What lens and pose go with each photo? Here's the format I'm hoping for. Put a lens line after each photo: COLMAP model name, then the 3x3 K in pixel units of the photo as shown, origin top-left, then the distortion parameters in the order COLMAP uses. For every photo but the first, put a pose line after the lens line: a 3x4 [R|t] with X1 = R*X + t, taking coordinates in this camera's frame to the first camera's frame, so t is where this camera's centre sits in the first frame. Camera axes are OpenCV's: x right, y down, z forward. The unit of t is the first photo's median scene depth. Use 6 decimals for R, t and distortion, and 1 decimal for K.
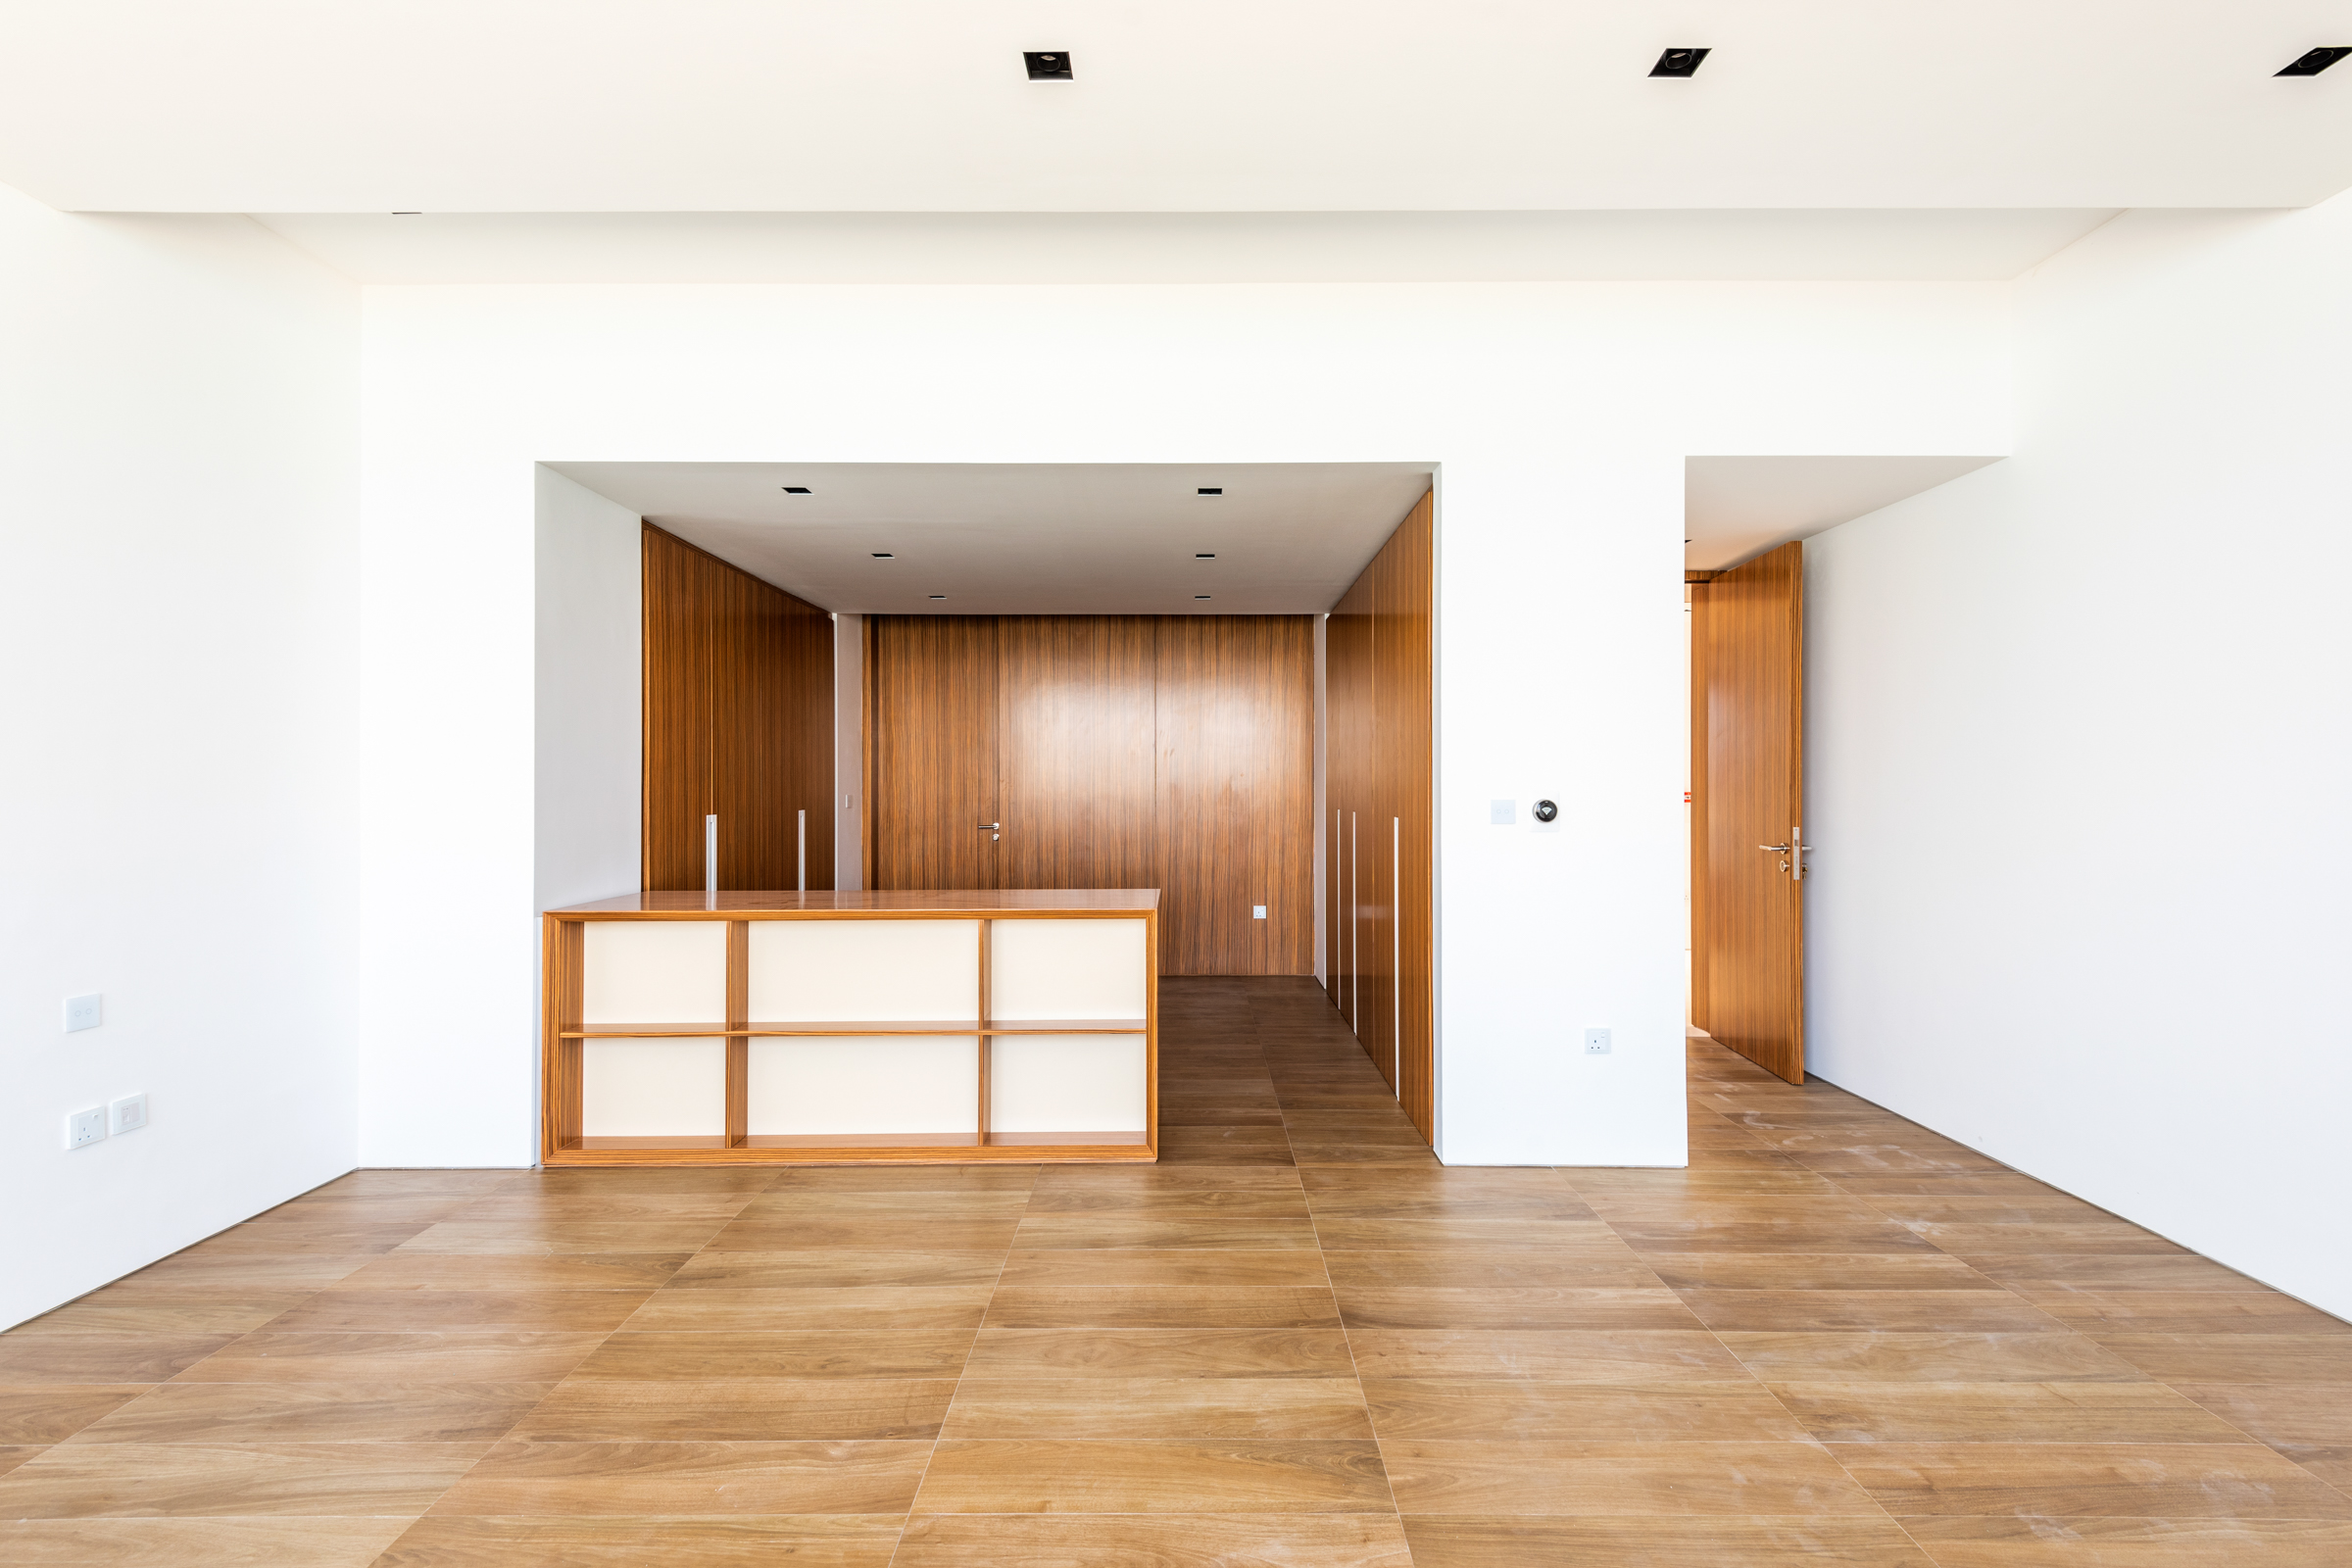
lens RADIAL K [[1087.2, 0, 1155.2], [0, 1087.2, 788.3], [0, 0, 1]] dist [0.012045, -0.002384]
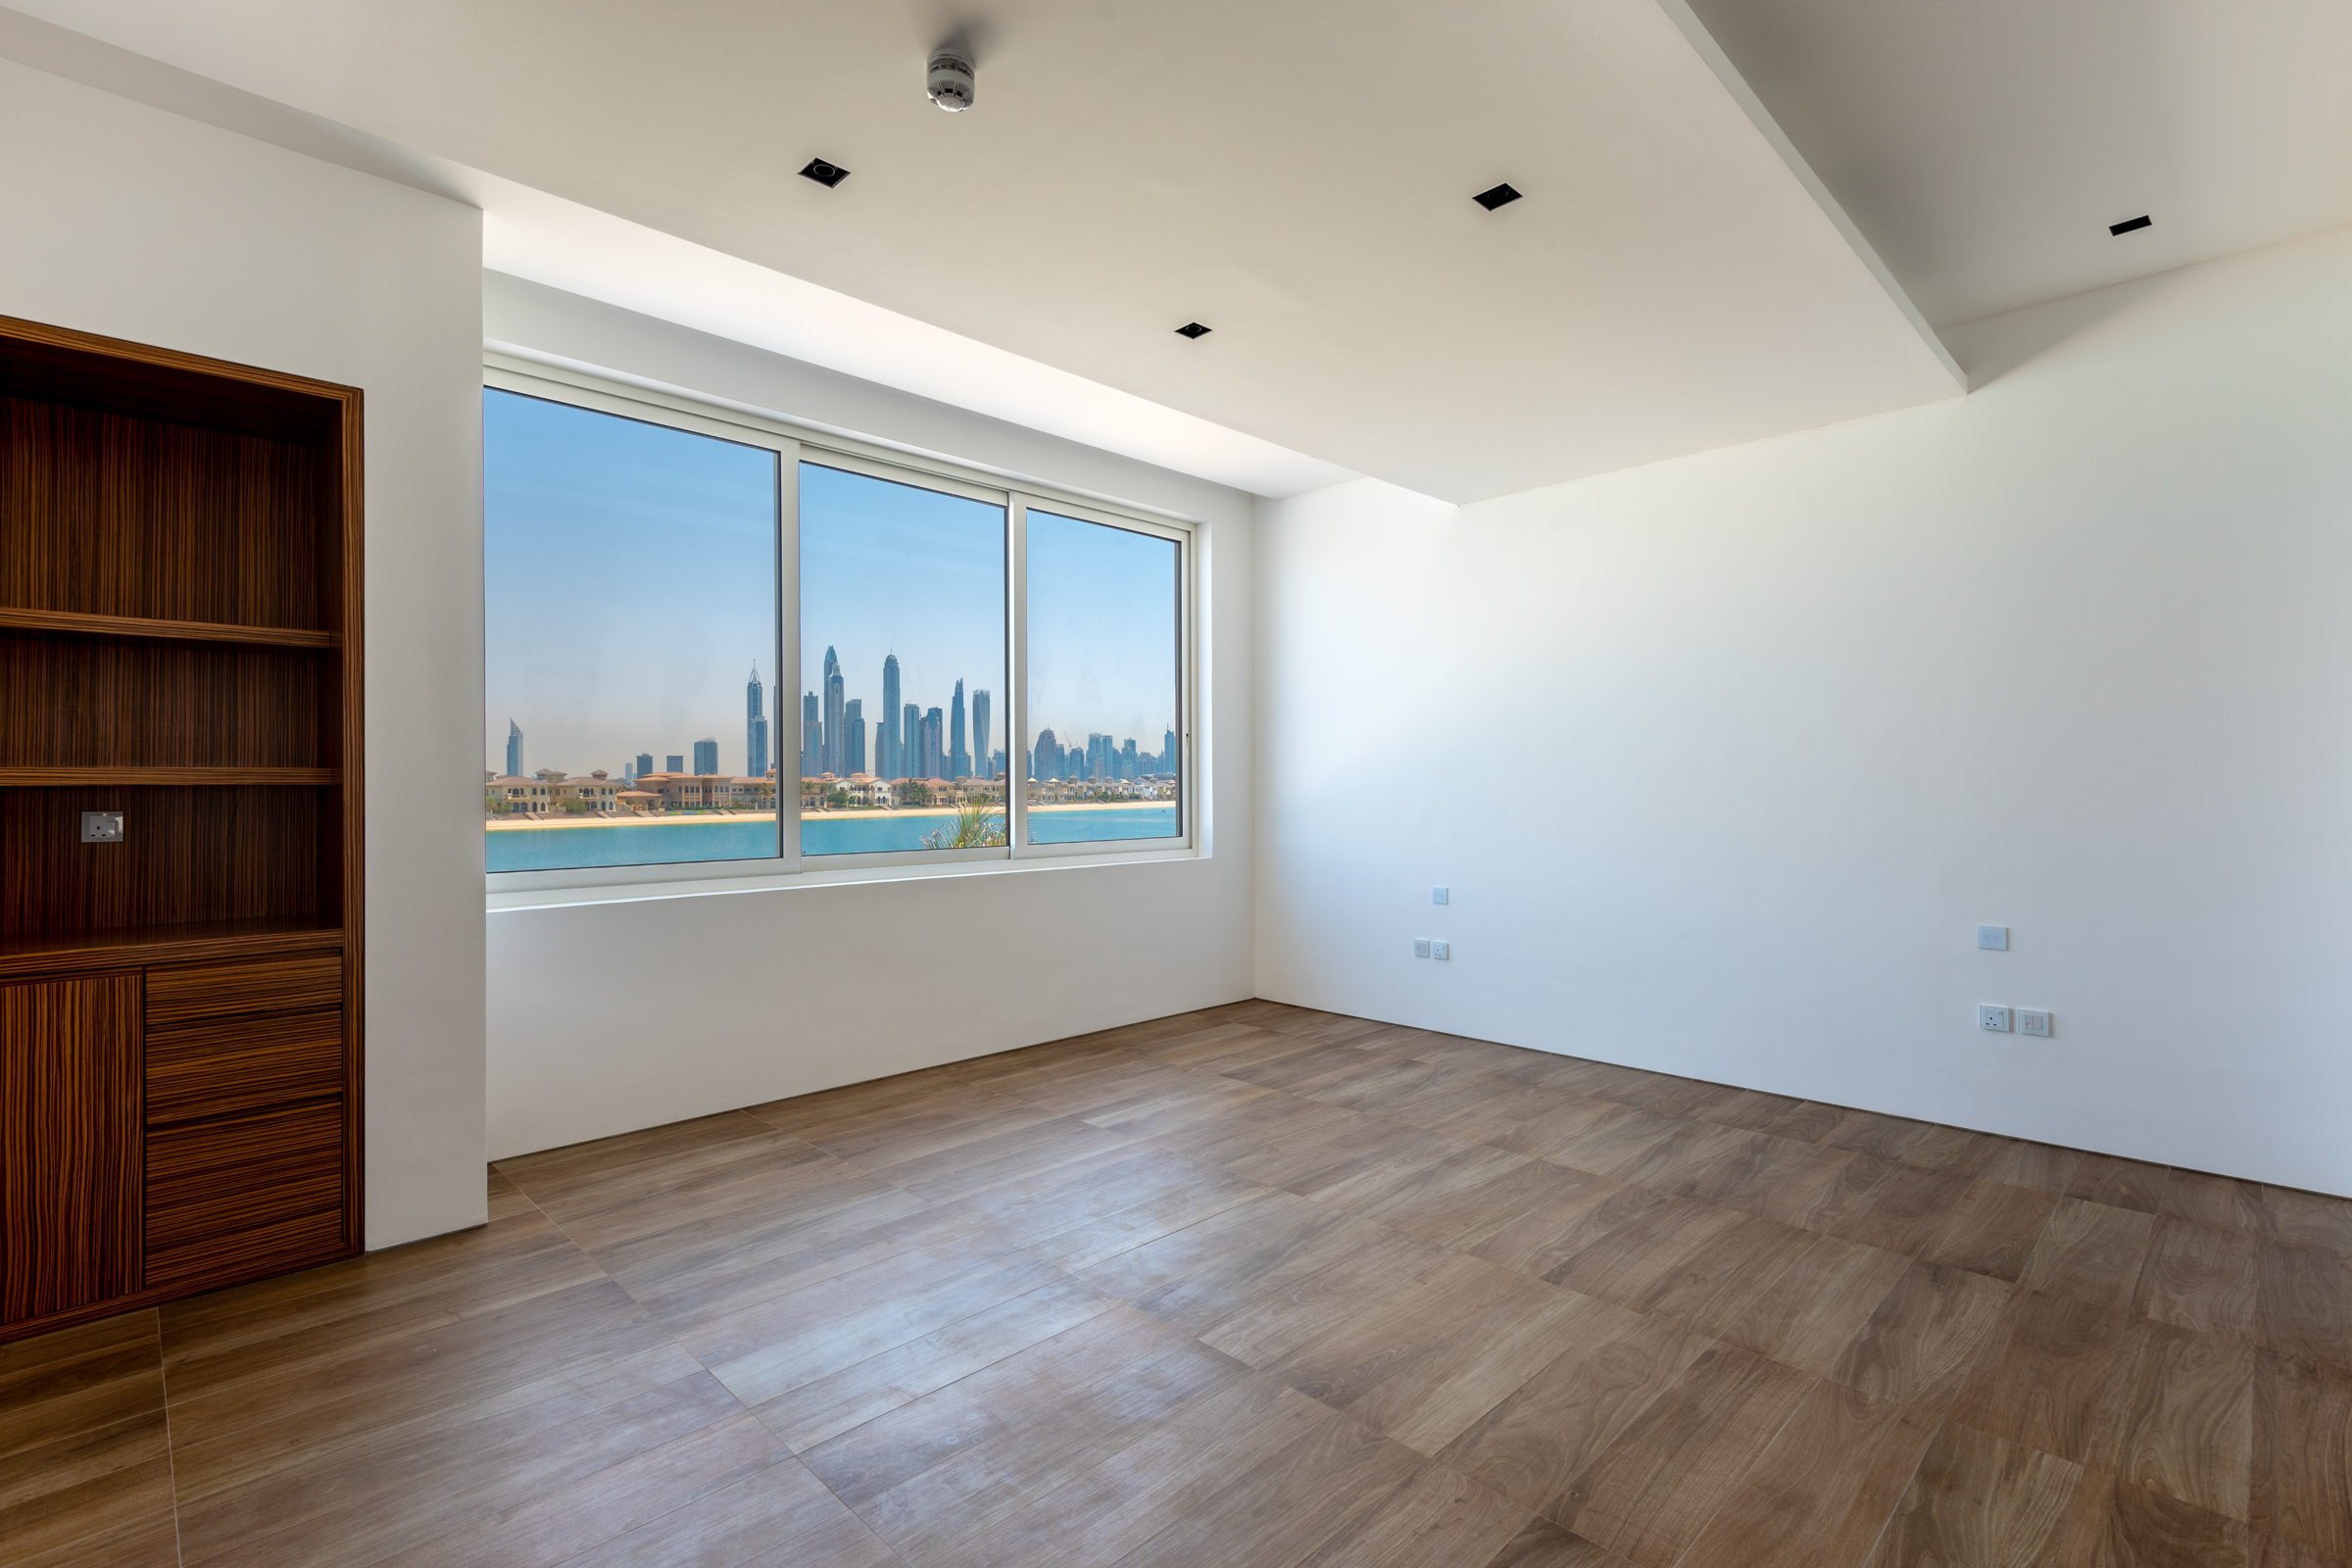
lens RADIAL K [[1087.2, 0, 1188.4], [0, 1087.2, 783.3], [0, 0, 1]] dist [0.012045, -0.002384]
pose [[-0.686298, 0.002468, -0.727316, 0.897647], [0.004817, 0.999988, -0.001152, -0.004143], [0.727305, -0.004294, -0.686301, 1.369187]]
